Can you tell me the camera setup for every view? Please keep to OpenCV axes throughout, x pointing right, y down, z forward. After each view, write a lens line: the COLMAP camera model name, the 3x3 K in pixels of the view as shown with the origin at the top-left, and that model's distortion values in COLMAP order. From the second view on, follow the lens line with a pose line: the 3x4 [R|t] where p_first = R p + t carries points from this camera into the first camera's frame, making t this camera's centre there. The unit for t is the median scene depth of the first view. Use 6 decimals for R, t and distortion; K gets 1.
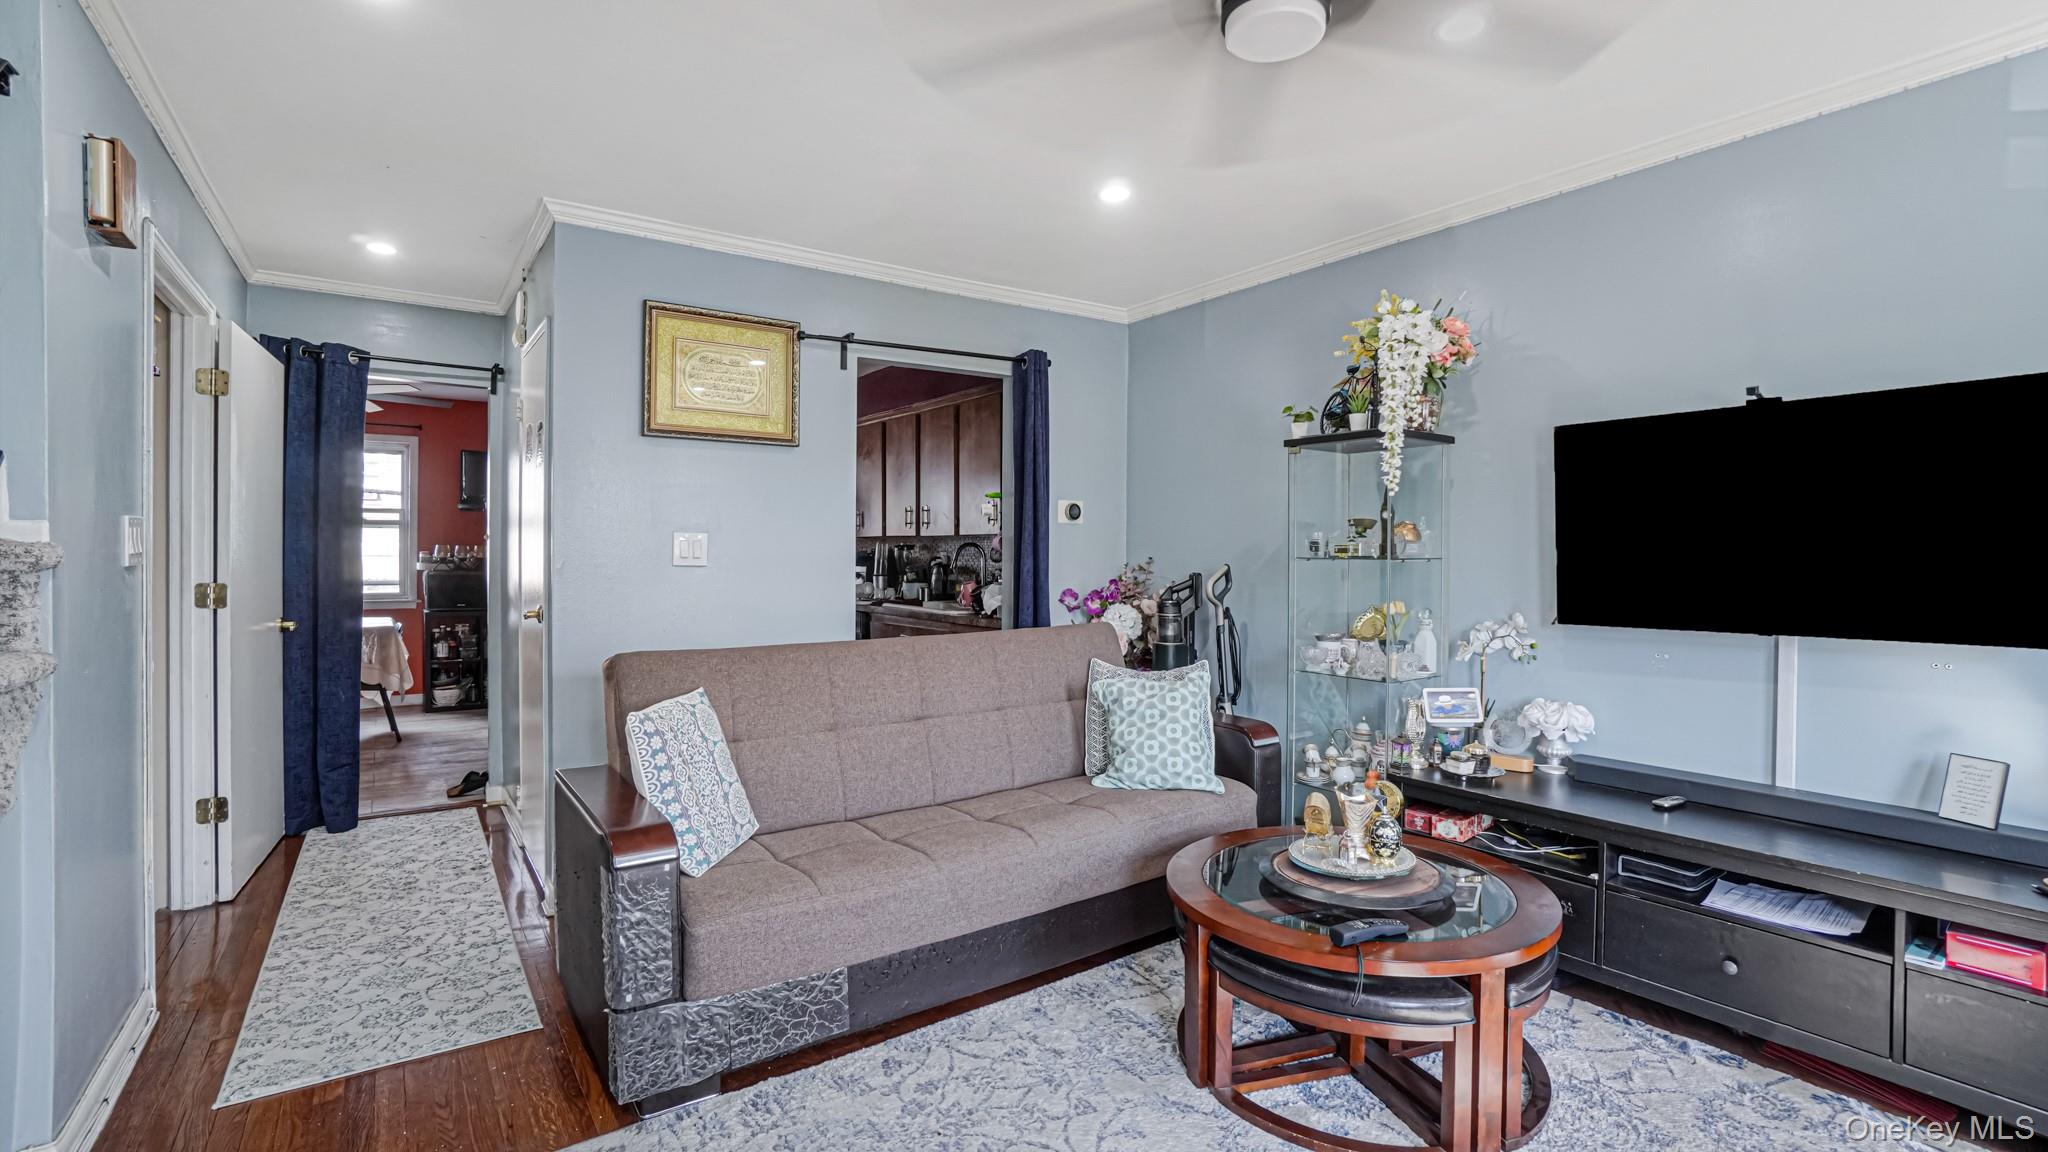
lens RADIAL K [[912.0, 0, 1018.6], [0, 912.0, 550.9], [0, 0, 1]] dist [-0.073062, 0.027242]
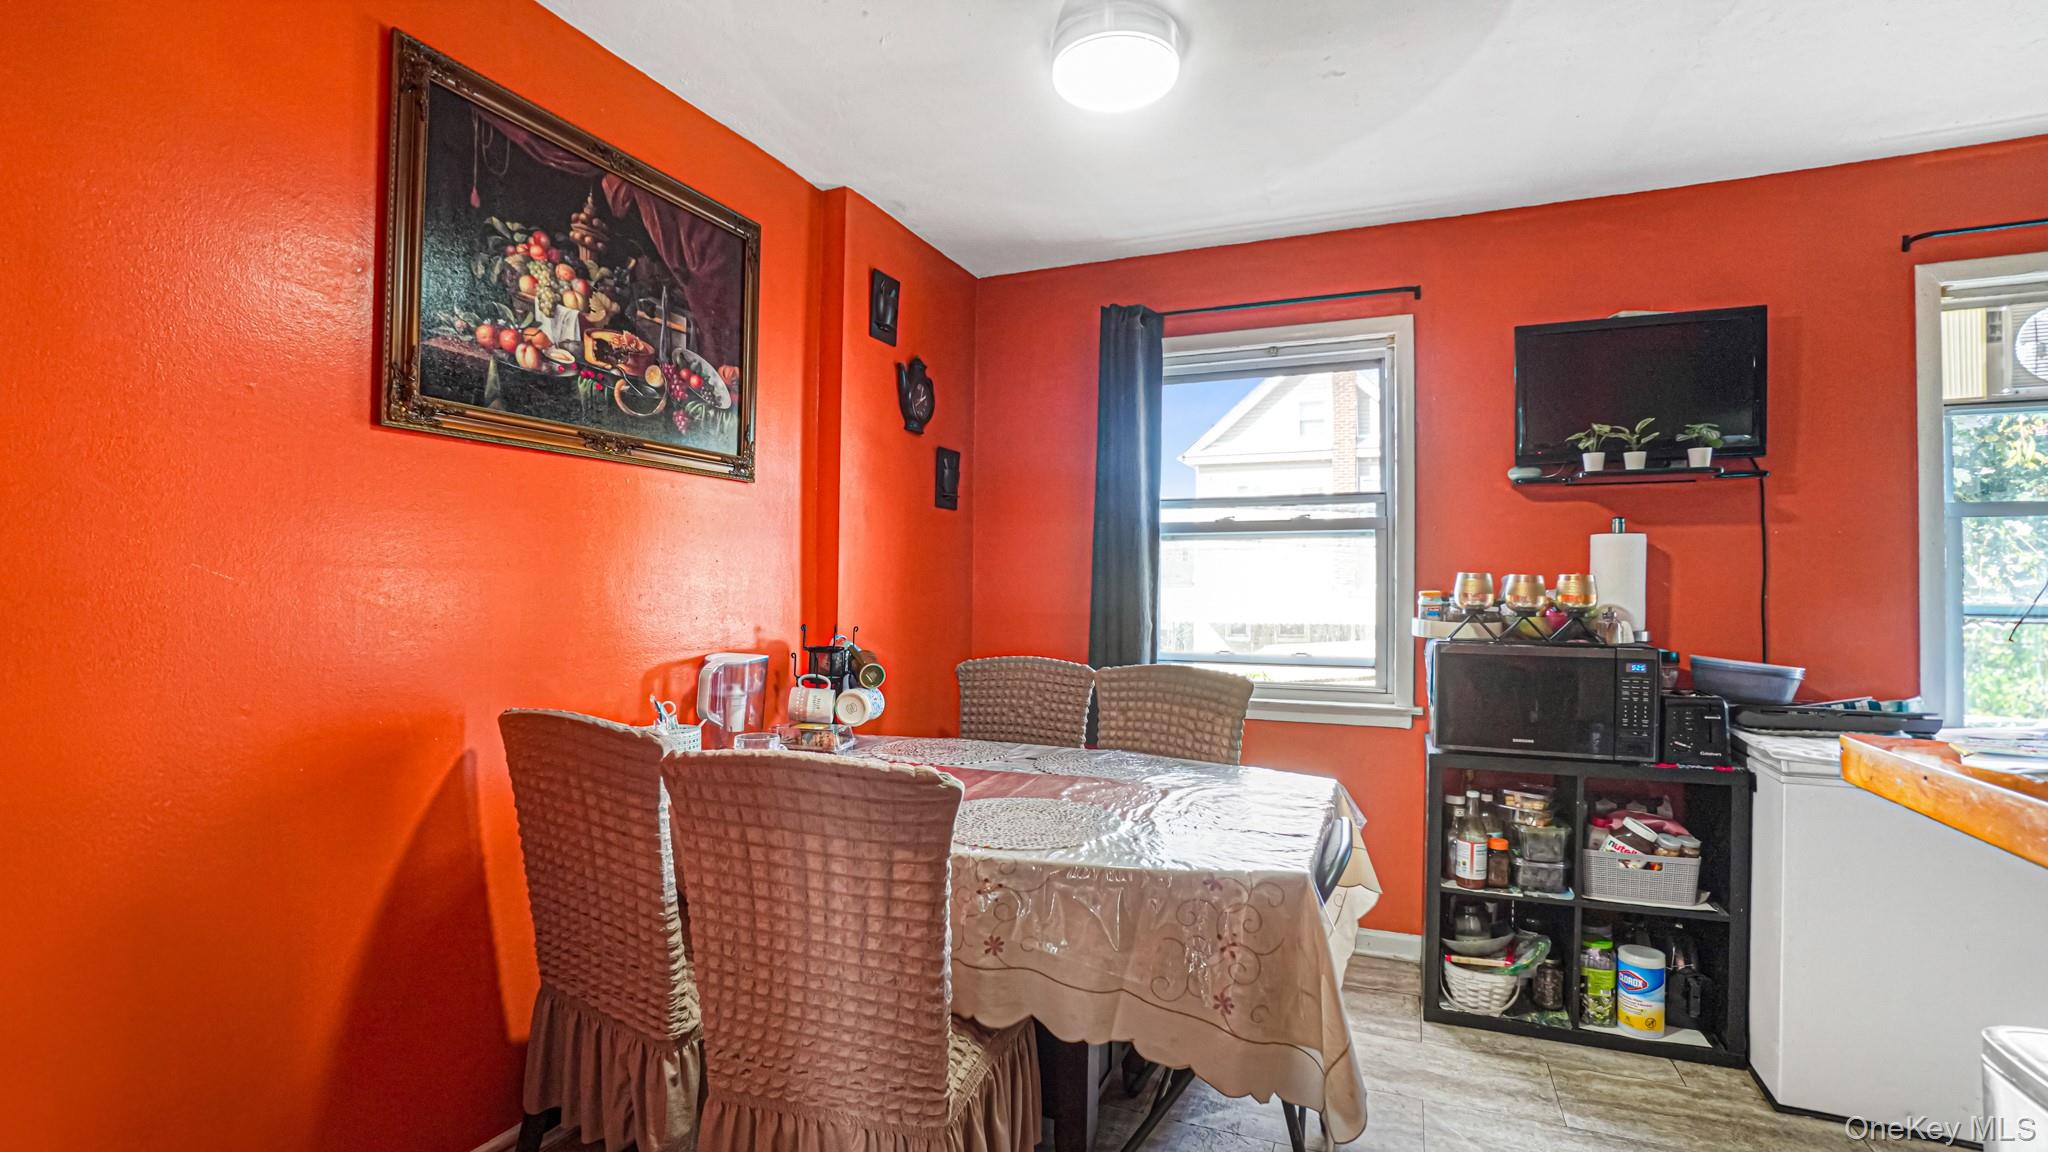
lens RADIAL K [[918.3, 0, 1024.0], [0, 918.3, 576.0], [0, 0, 1]] dist [-0.074628, 0.026592]
pose [[0.523743, -0.005495, -0.851859, -0.412491], [-0.004530, 0.999947, -0.009235, -0.001613], [0.851864, 0.008695, 0.523690, 0.621533]]
